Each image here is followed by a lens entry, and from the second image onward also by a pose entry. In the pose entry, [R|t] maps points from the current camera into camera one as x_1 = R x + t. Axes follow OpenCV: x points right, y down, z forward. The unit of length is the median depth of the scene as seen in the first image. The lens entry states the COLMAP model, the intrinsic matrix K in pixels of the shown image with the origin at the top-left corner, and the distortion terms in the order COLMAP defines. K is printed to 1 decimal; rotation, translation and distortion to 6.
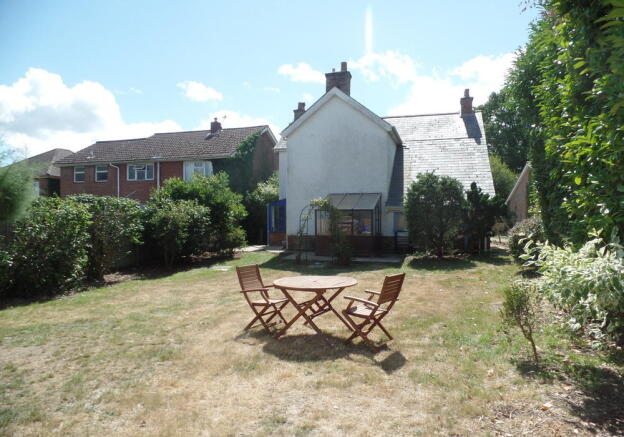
lens RADIAL K [[424.7, 0, 314.1], [0, 424.7, 218.8], [0, 0, 1]] dist [0.002934, 0.003956]
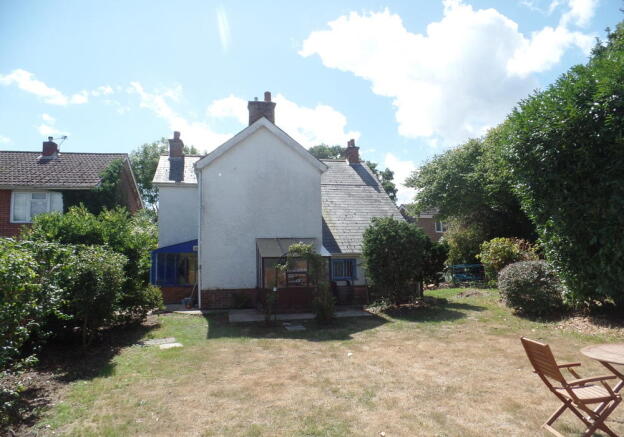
lens RADIAL K [[424.7, 0, 311.2], [0, 424.7, 218.5], [0, 0, 1]] dist [0.002934, 0.003956]
pose [[0.875540, 0.033498, 0.481983, -0.272108], [0.021122, 0.993986, -0.107451, -0.004454], [-0.482684, 0.104258, 0.869567, 0.201424]]
